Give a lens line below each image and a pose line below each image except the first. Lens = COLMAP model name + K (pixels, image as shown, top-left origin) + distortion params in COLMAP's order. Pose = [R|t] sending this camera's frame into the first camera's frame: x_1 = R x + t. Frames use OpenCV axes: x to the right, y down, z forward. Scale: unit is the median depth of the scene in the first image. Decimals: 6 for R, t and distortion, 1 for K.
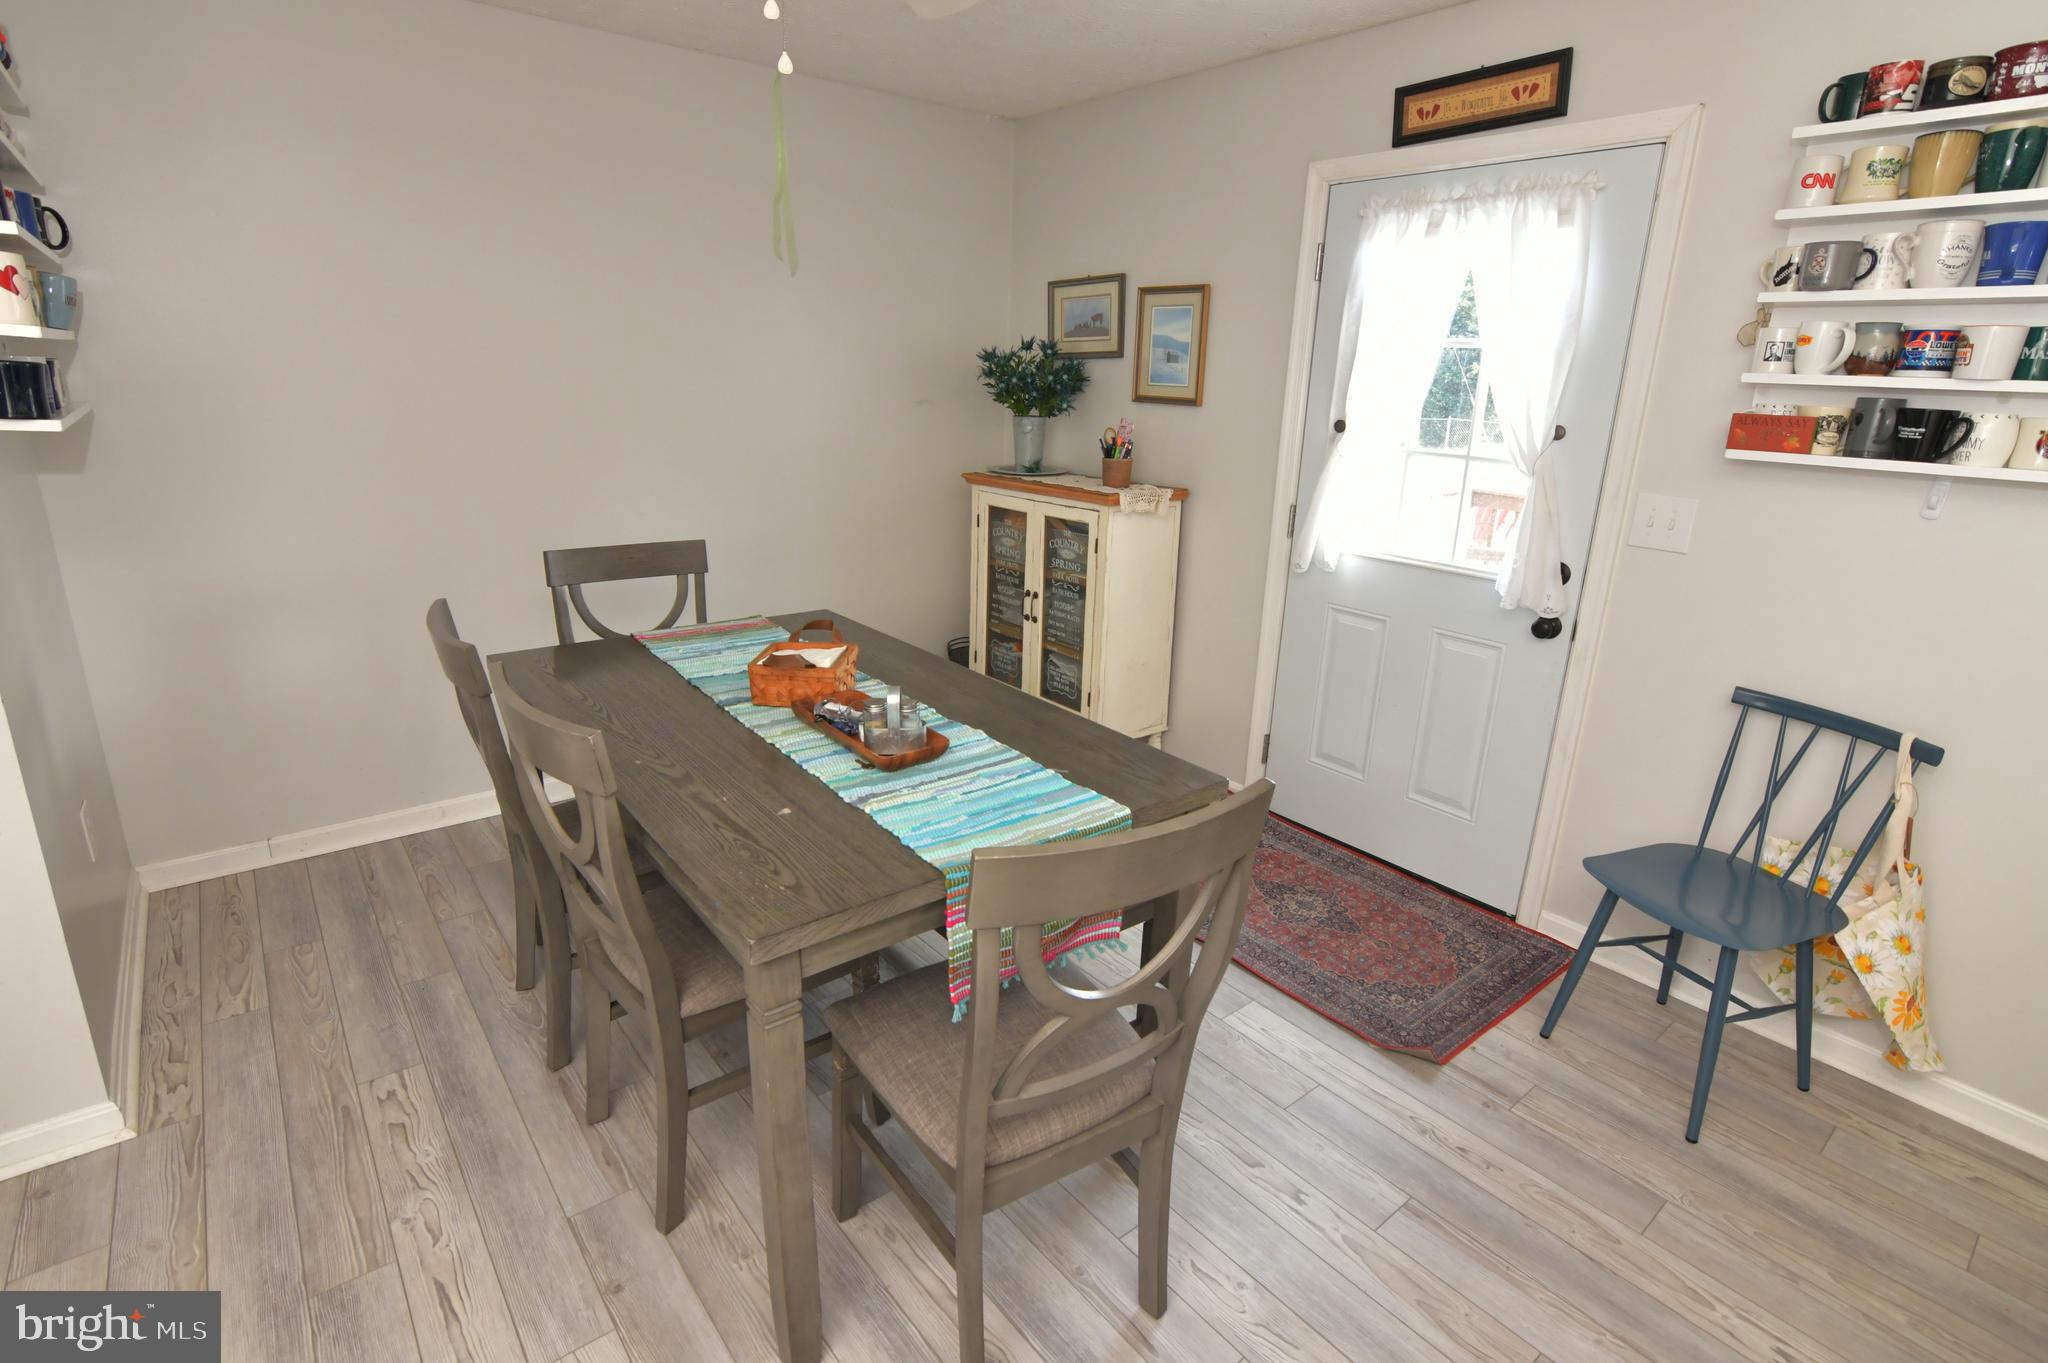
lens RADIAL K [[999.8, 0, 1022.1], [0, 999.8, 666.5], [0, 0, 1]] dist [-0.032736, 0.009995]
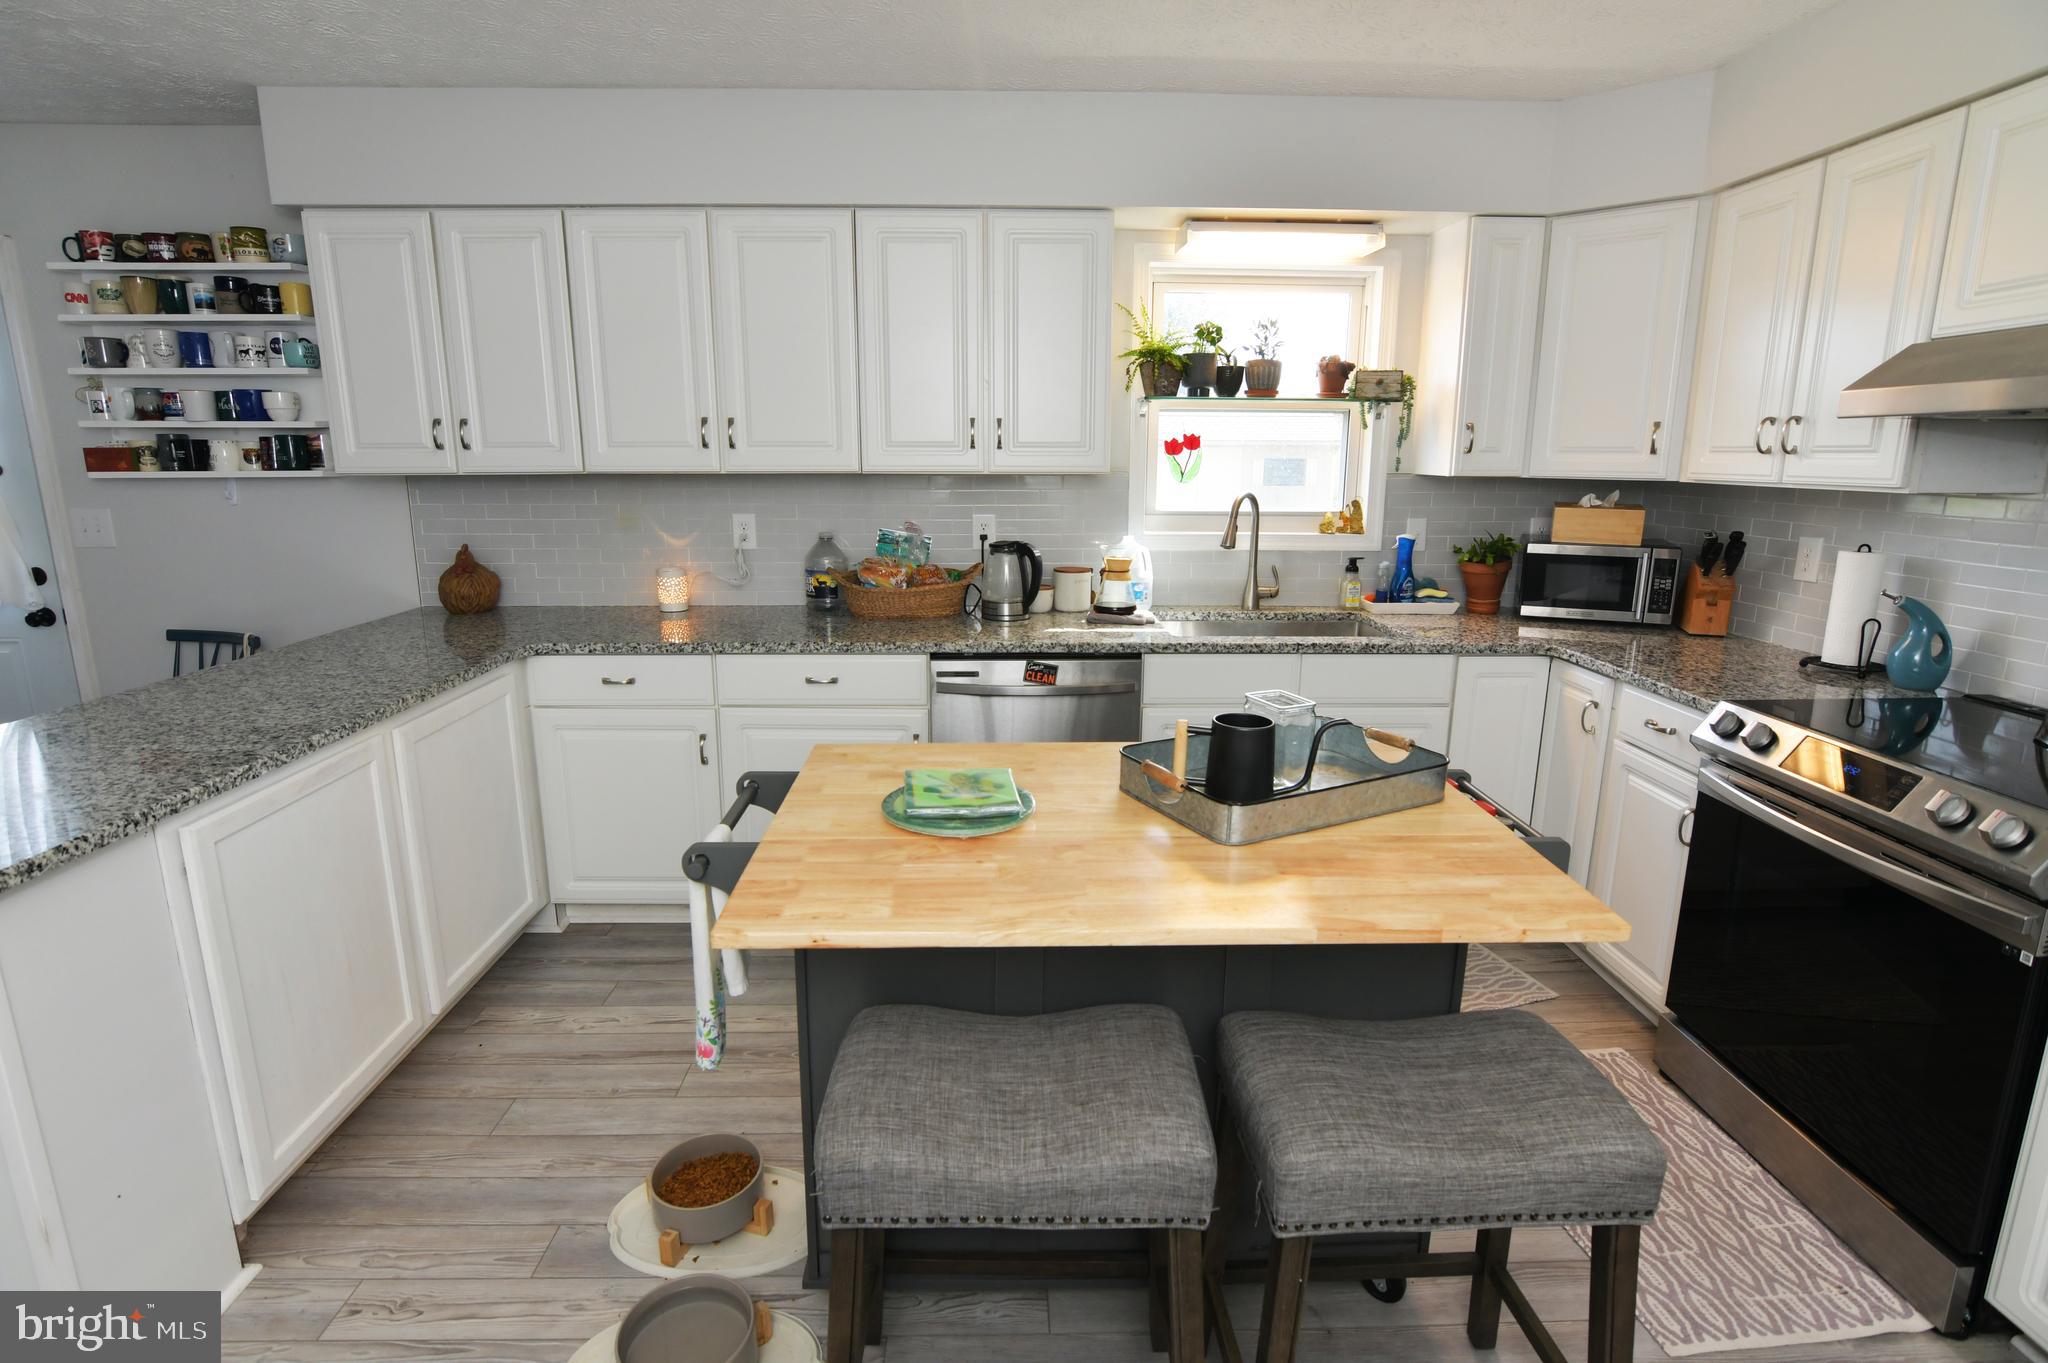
lens RADIAL K [[999.8, 0, 1020.2], [0, 999.8, 662.3], [0, 0, 1]] dist [-0.032736, 0.009995]
pose [[0.610417, -0.197958, 0.766944, 0.332071], [0.241511, 0.968675, 0.057807, 0.263971], [-0.754363, 0.149939, 0.639105, -0.812641]]
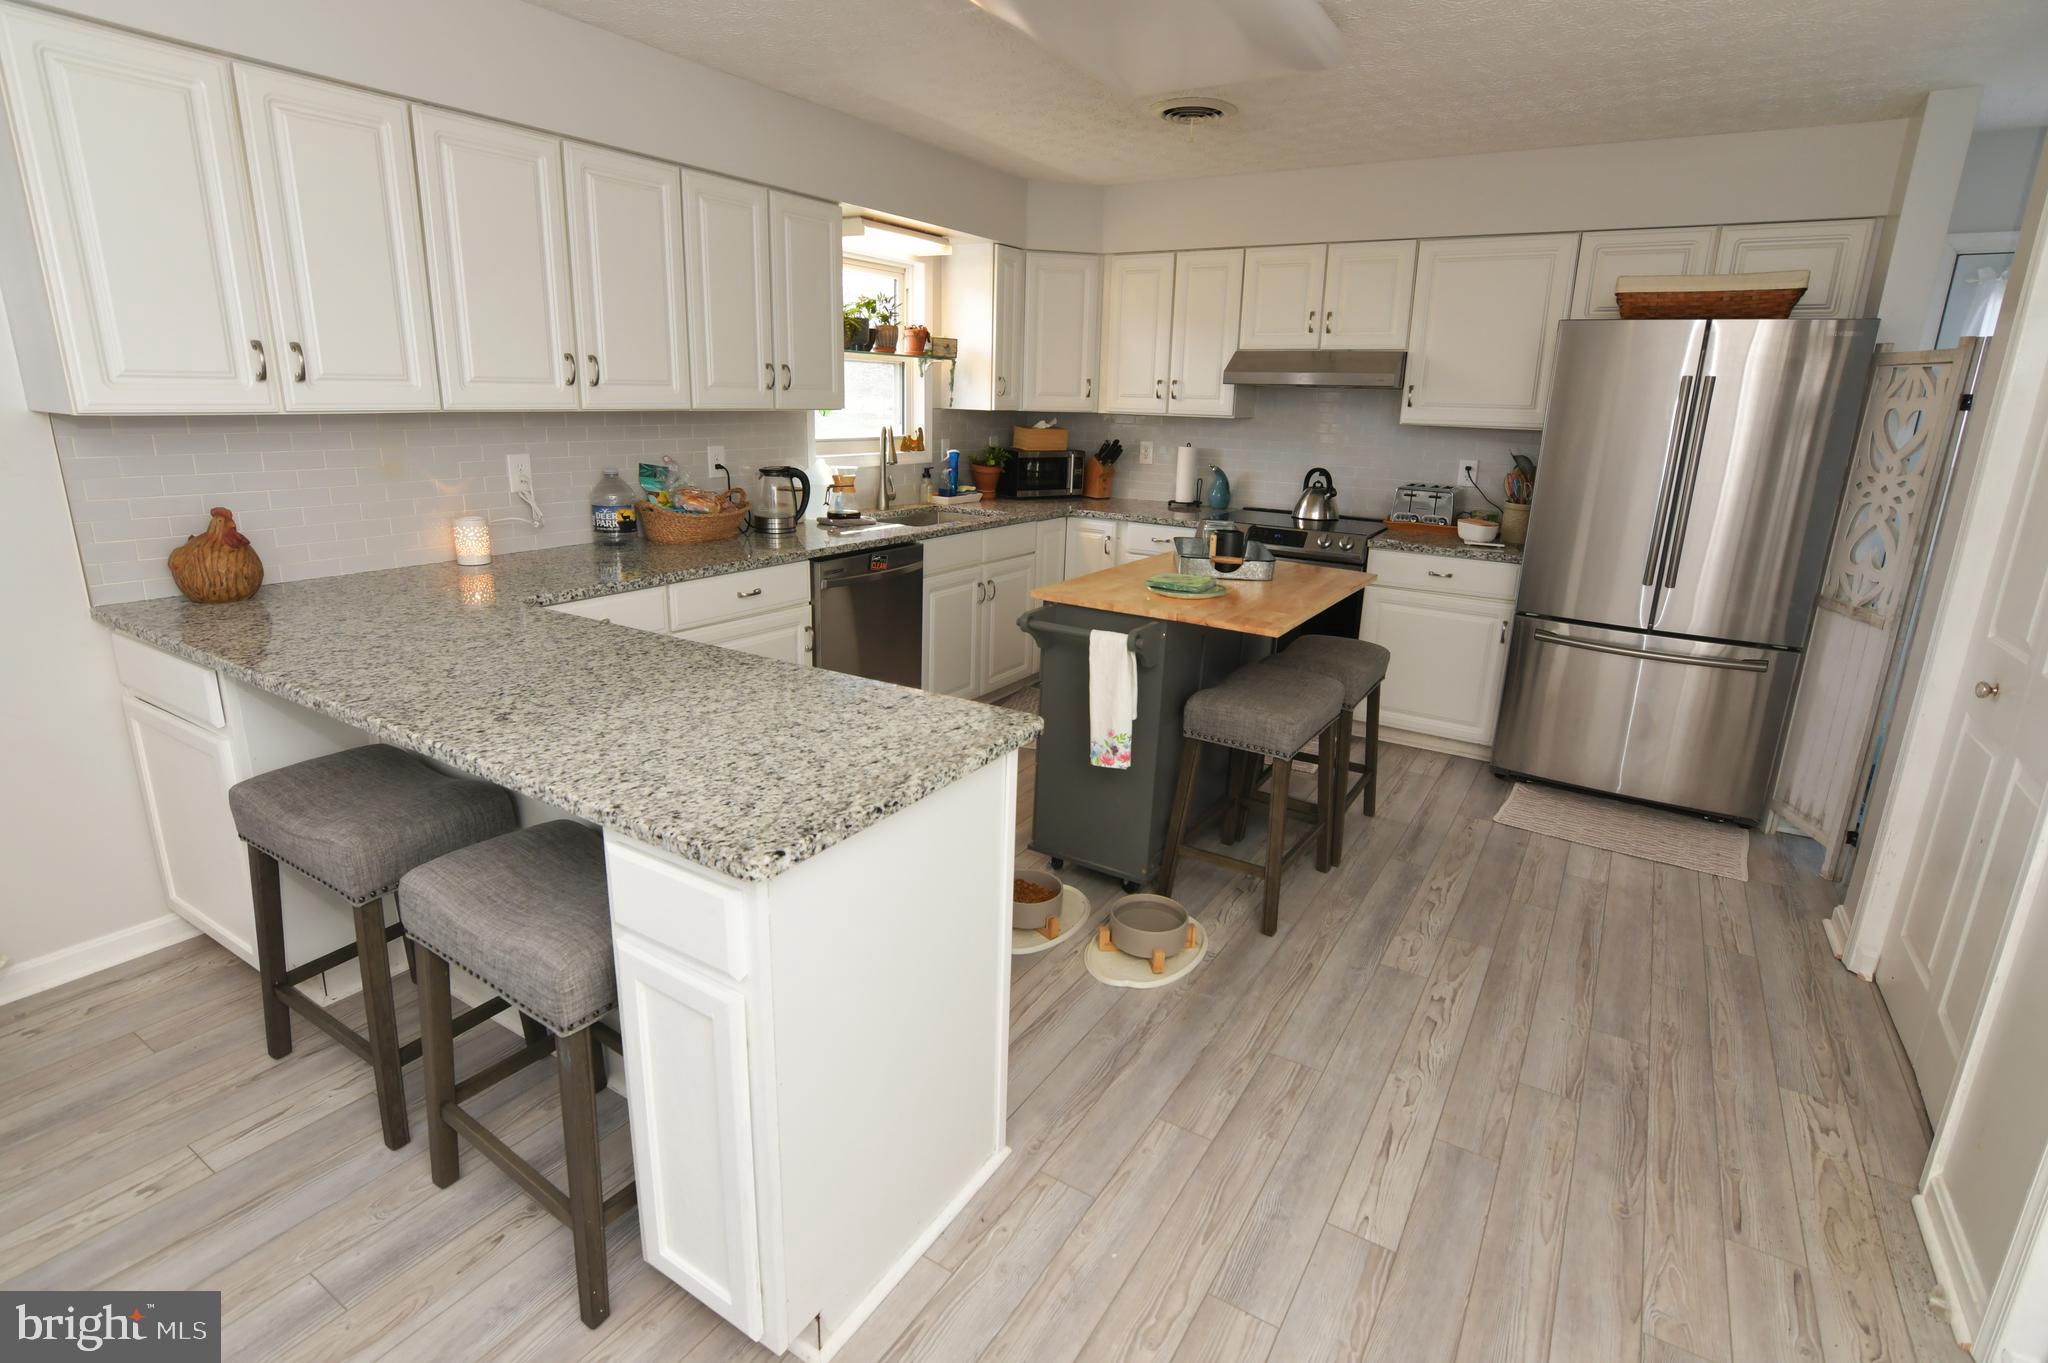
lens RADIAL K [[999.8, 0, 1022.6], [0, 999.8, 661.4], [0, 0, 1]] dist [-0.032736, 0.009995]
pose [[-0.323637, -0.289031, 0.900955, -0.250632], [0.230387, 0.899471, 0.371313, -0.024000], [-0.917704, 0.327739, -0.224513, 0.070620]]
